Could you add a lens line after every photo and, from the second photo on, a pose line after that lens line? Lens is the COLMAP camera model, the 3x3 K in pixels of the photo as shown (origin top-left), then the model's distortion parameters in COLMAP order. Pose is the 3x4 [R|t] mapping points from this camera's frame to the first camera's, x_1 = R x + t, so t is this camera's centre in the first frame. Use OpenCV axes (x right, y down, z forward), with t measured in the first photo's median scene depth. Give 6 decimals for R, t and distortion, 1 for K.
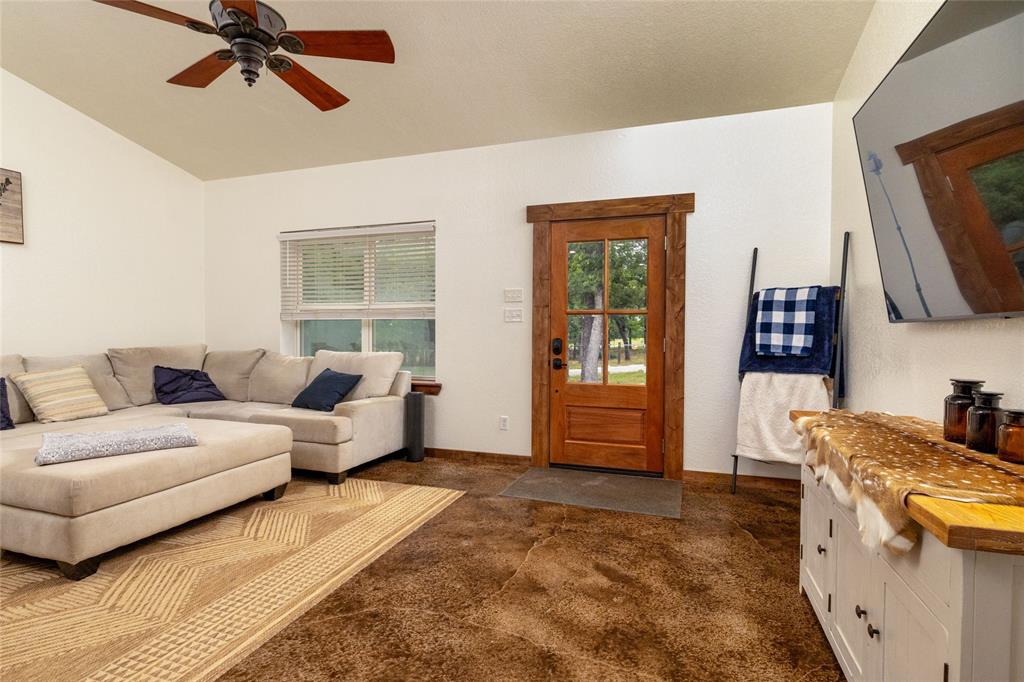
lens RADIAL K [[499.4, 0, 513.3], [0, 499.4, 340.0], [0, 0, 1]] dist [0.000151, -0.000028]
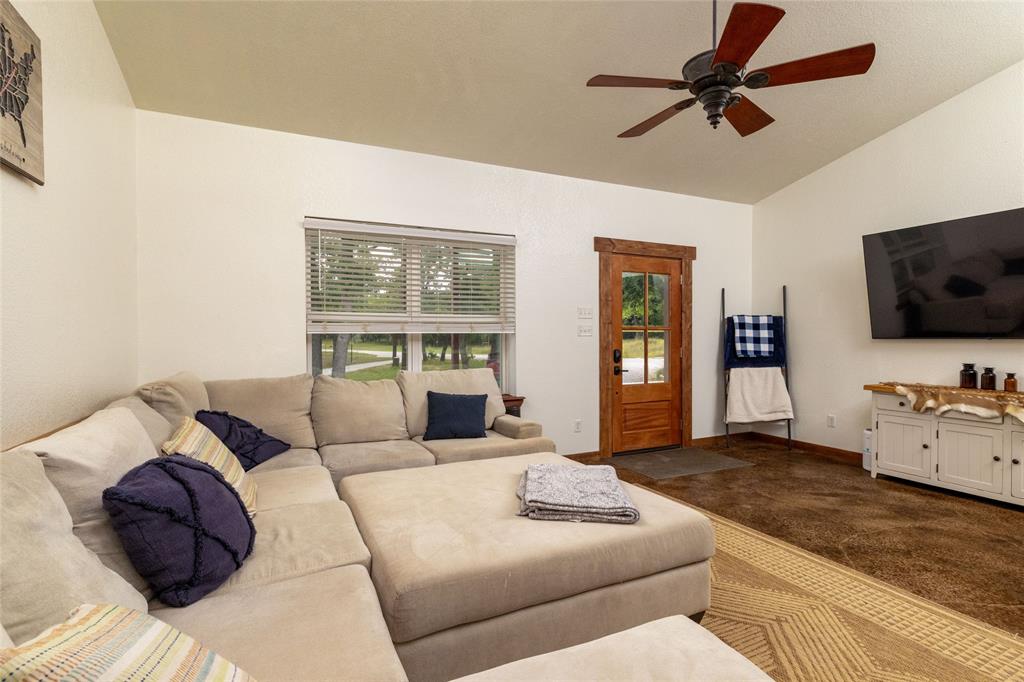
lens RADIAL K [[499.4, 0, 511.1], [0, 499.4, 343.3], [0, 0, 1]] dist [0.000151, -0.000028]
pose [[0.713161, -0.018305, 0.700762, -1.029747], [0.019466, 0.999791, 0.006306, -0.034245], [-0.700730, 0.009143, 0.713368, 0.341519]]
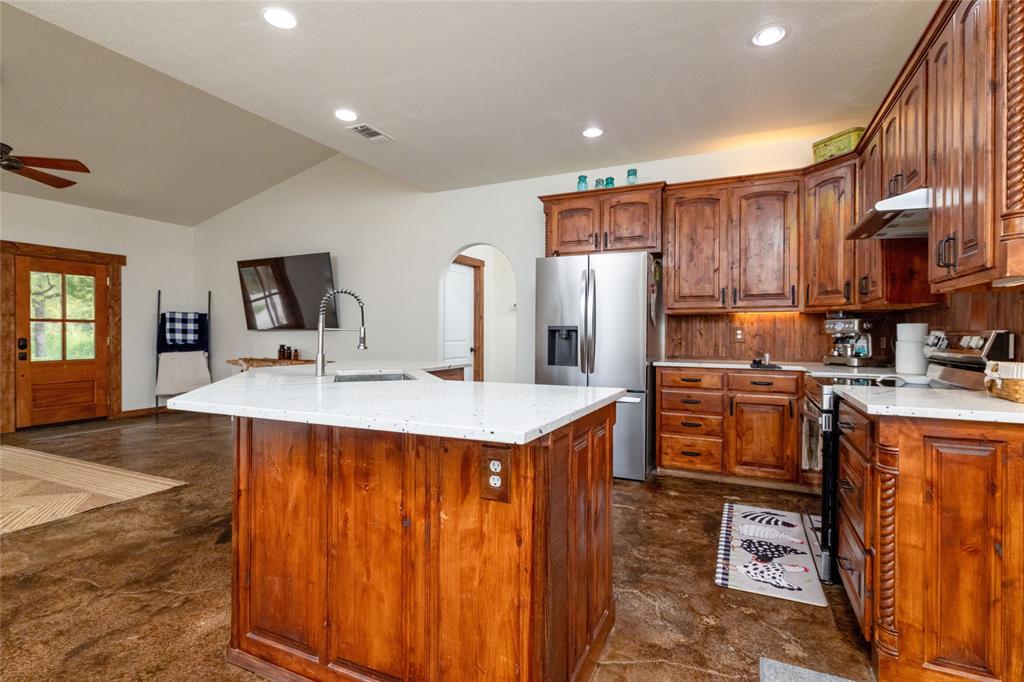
lens RADIAL K [[499.4, 0, 513.1], [0, 499.4, 333.5], [0, 0, 1]] dist [0.000151, -0.000028]
pose [[0.115691, -0.006954, 0.993261, -1.246881], [0.017357, 0.999837, 0.004978, 0.000289], [-0.993134, 0.016664, 0.115793, -0.576846]]
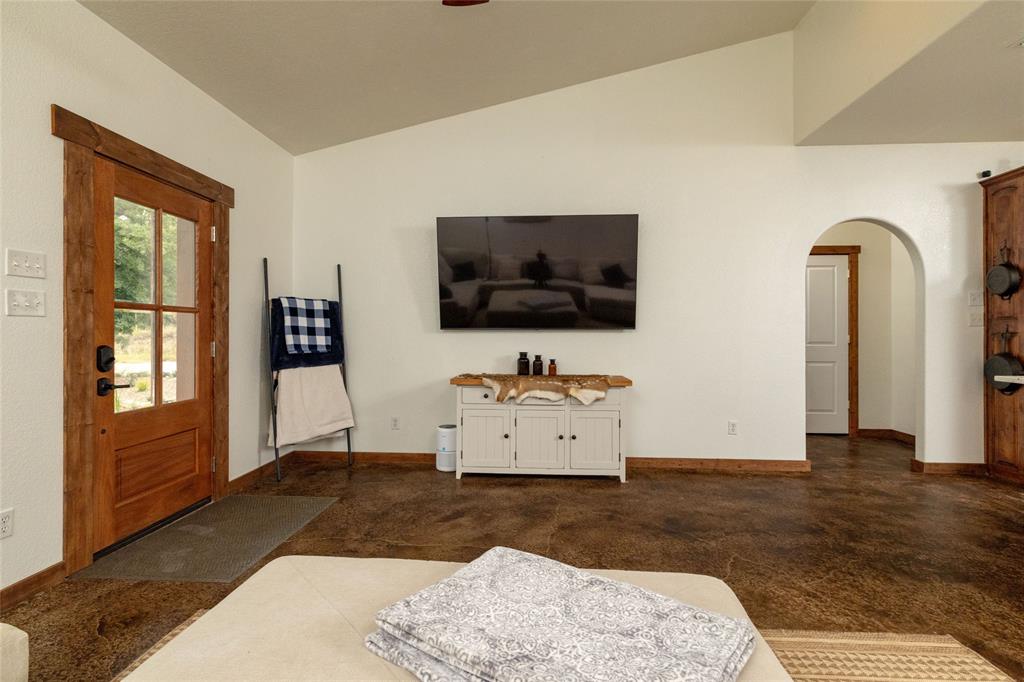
lens RADIAL K [[499.4, 0, 510.1], [0, 499.4, 333.3], [0, 0, 1]] dist [0.000151, -0.000028]
pose [[-0.264641, -0.004370, 0.964337, -0.695488], [0.013525, 0.999875, 0.008242, -0.018386], [-0.964252, 0.015224, -0.264548, 0.739702]]
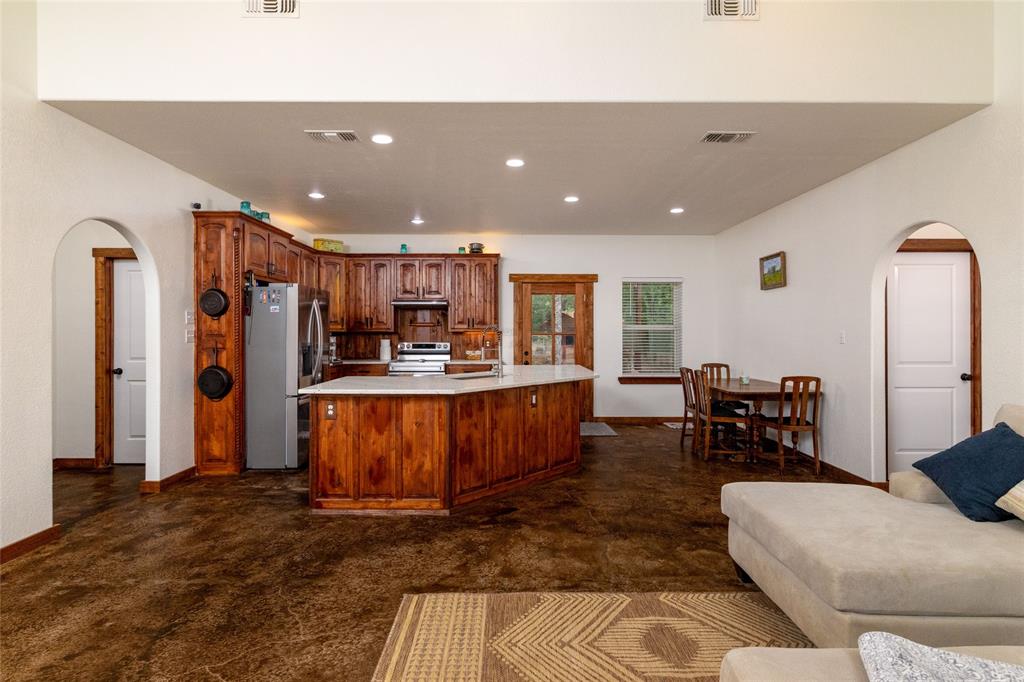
lens RADIAL K [[499.4, 0, 513.0], [0, 499.4, 330.9], [0, 0, 1]] dist [0.000151, -0.000028]
pose [[-0.943411, -0.008096, -0.331526, -0.246317], [-0.013279, 0.999822, 0.013371, -0.064887], [0.331359, 0.017017, -0.943351, 0.851931]]
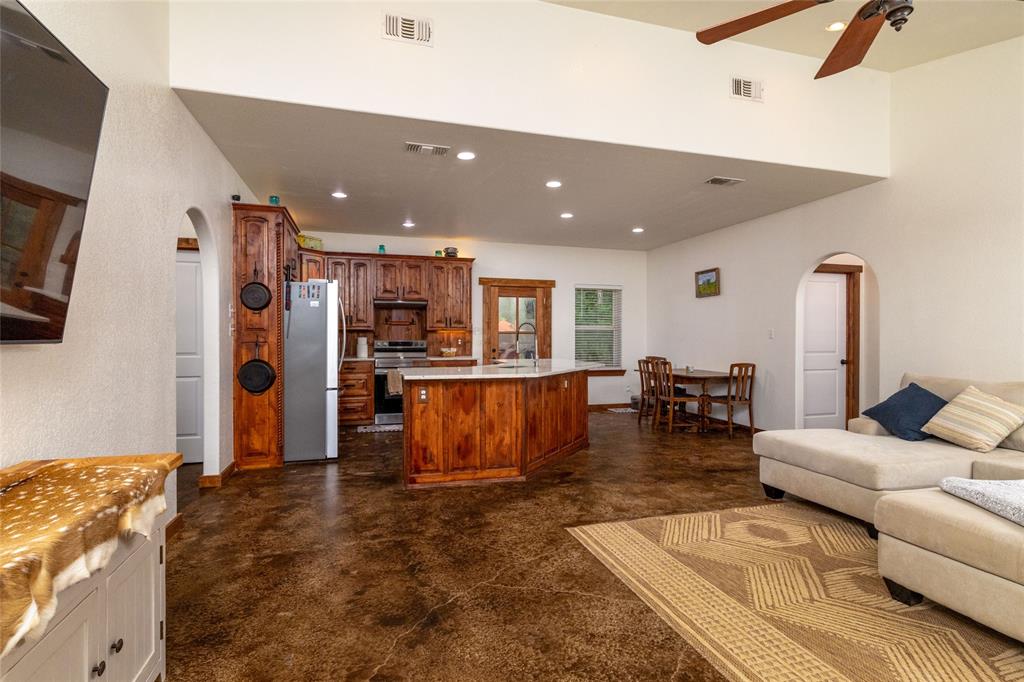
lens RADIAL K [[499.4, 0, 511.8], [0, 499.4, 337.3], [0, 0, 1]] dist [0.000151, -0.000028]
pose [[-0.814413, -0.009228, -0.580212, 0.229922], [-0.019899, 0.999730, 0.012030, -0.035501], [0.579944, 0.021343, -0.814377, 0.812491]]
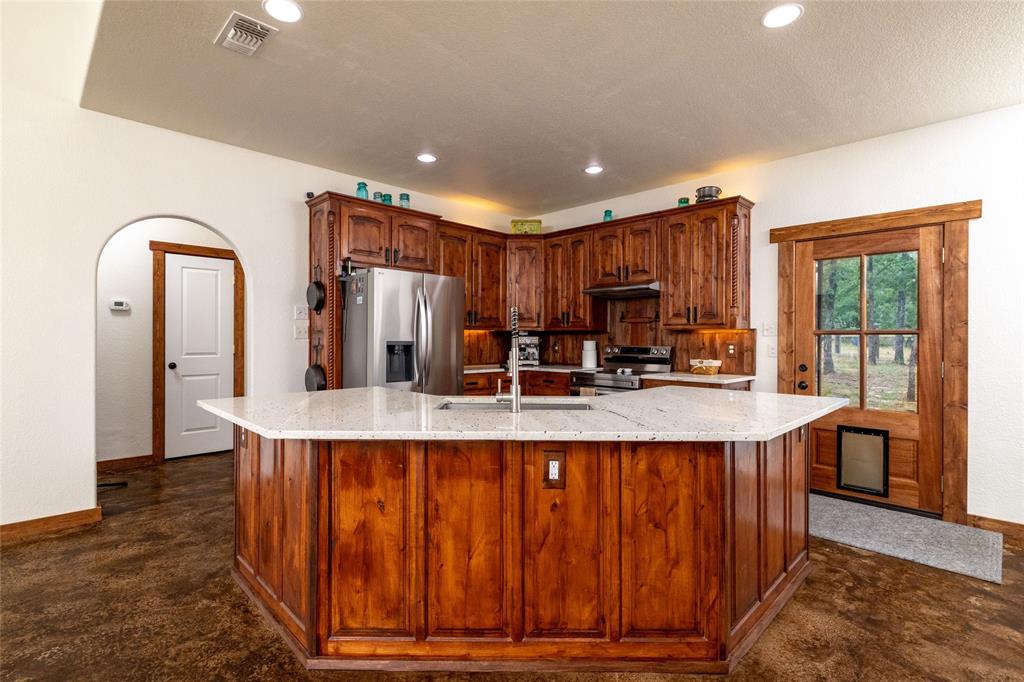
lens RADIAL K [[499.4, 0, 511.2], [0, 499.4, 328.5], [0, 0, 1]] dist [0.000151, -0.000028]
pose [[-0.895379, -0.004784, 0.445280, -0.849585], [-0.002784, 0.999983, 0.005146, -0.041972], [-0.445297, 0.003368, -0.895377, 0.278193]]
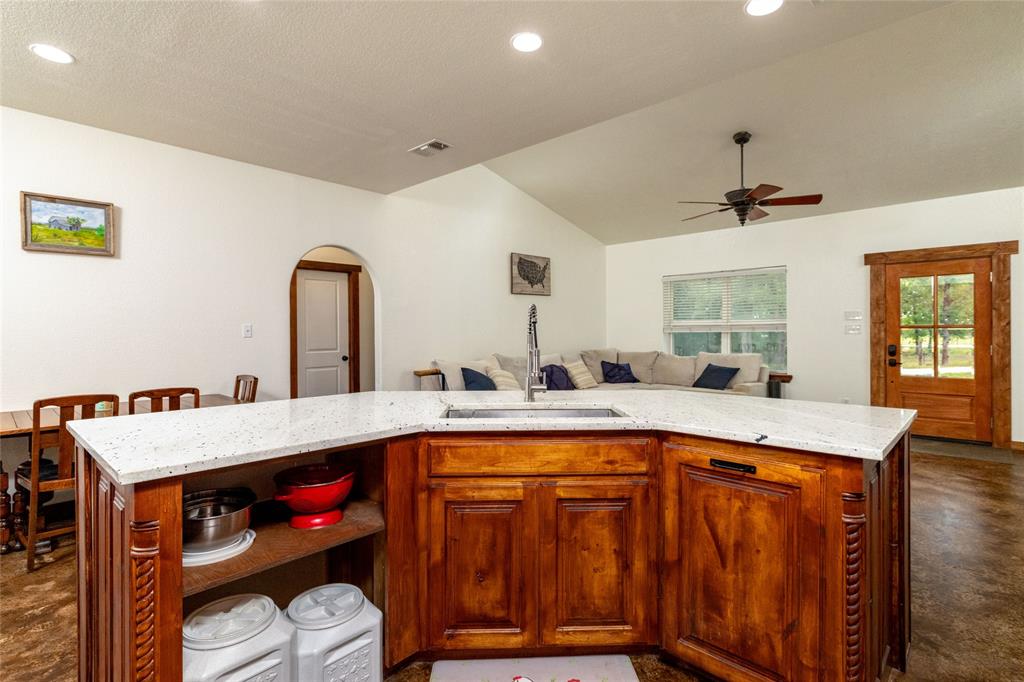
lens RADIAL K [[499.4, 0, 512.8], [0, 499.4, 333.4], [0, 0, 1]] dist [0.000151, -0.000028]
pose [[0.916582, -0.010005, -0.399722, -0.367582], [0.003723, 0.999857, -0.016489, -0.018528], [0.399830, 0.013625, 0.916488, -0.818903]]
